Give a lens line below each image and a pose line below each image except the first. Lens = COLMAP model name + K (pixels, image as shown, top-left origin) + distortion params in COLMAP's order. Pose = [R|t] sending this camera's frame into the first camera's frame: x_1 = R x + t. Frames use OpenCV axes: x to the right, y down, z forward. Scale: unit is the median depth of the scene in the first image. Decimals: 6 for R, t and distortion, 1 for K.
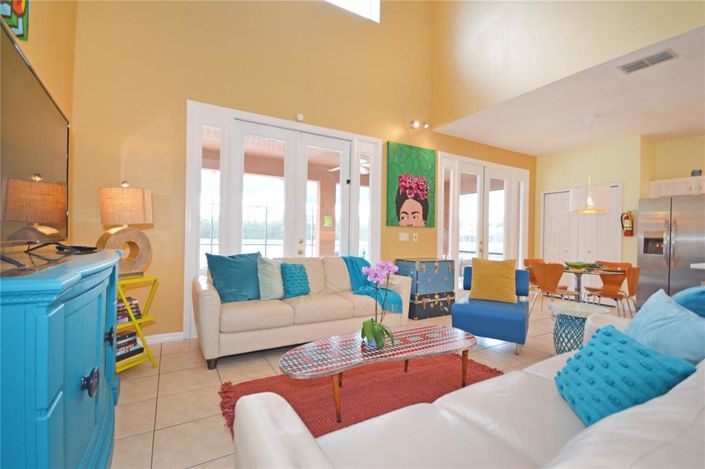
lens RADIAL K [[309.0, 0, 352.5], [0, 309.0, 234.5], [0, 0, 1]] dist [0.005408, -0.011287]
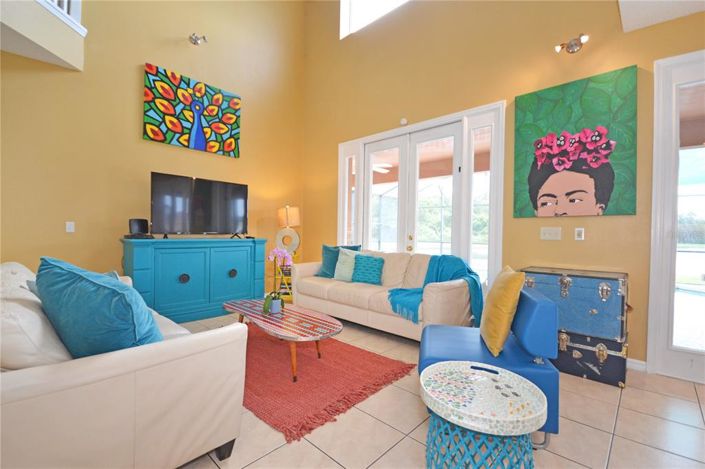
lens RADIAL K [[309.0, 0, 352.5], [0, 309.0, 234.5], [0, 0, 1]] dist [0.005408, -0.011287]
pose [[0.297041, -0.006178, -0.954845, 0.654740], [-0.001421, 0.999975, -0.006912, 0.014919], [0.954864, 0.003410, 0.297025, 0.425568]]
